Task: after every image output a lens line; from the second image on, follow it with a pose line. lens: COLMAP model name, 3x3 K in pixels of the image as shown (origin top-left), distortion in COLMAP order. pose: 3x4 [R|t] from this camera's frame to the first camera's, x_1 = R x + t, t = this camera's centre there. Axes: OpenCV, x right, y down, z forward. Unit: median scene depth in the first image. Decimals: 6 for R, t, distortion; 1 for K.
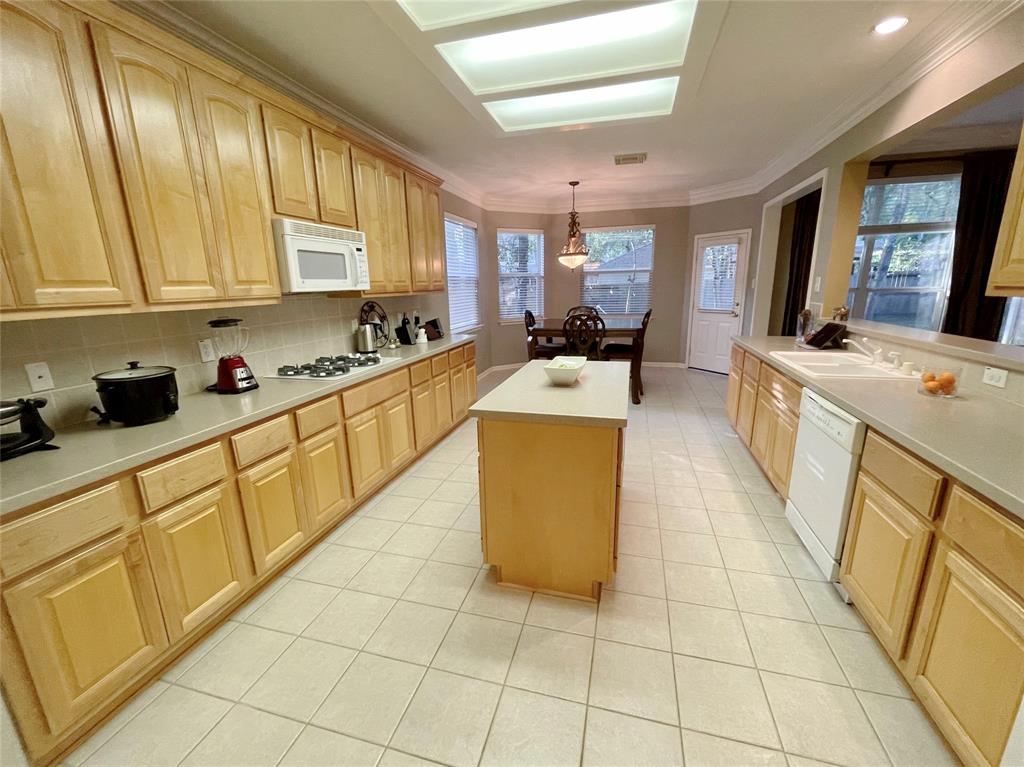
lens RADIAL K [[419.7, 0, 518.0], [0, 419.7, 387.2], [0, 0, 1]] dist [-0.003027, -0.000175]
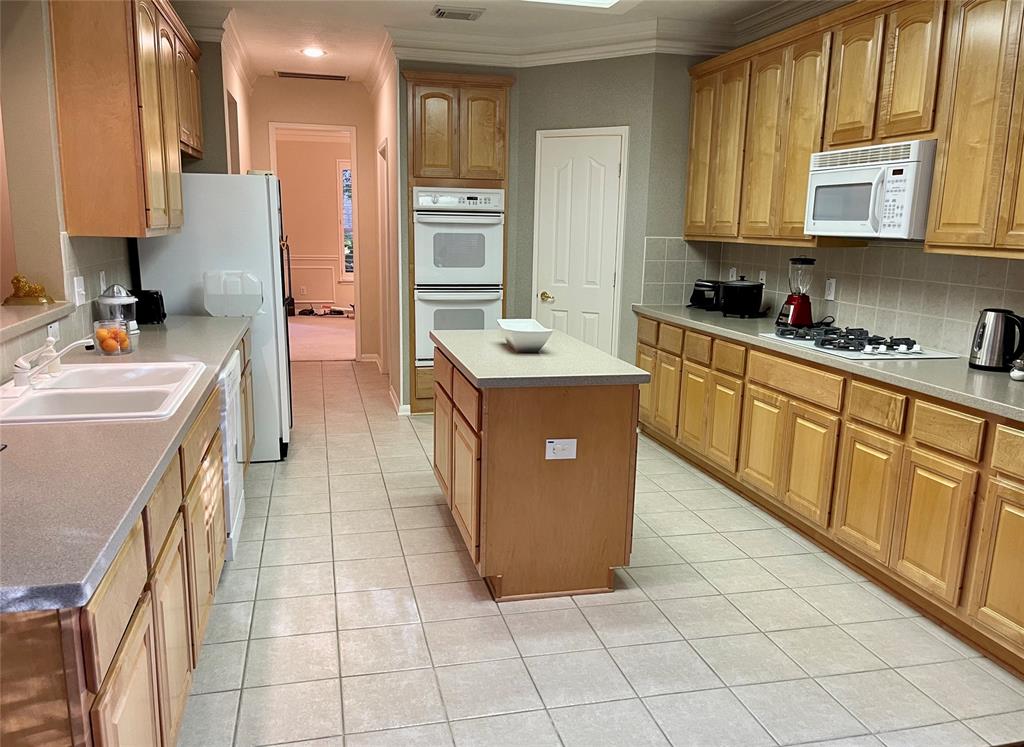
lens RADIAL K [[792.5, 0, 513.1], [0, 792.5, 374.4], [0, 0, 1]] dist [0.001980, 0.000993]
pose [[-0.879308, 0.088595, -0.467941, 0.712492], [-0.120572, 0.909125, 0.398691, -0.480063], [0.460739, 0.406993, -0.788718, 1.877303]]
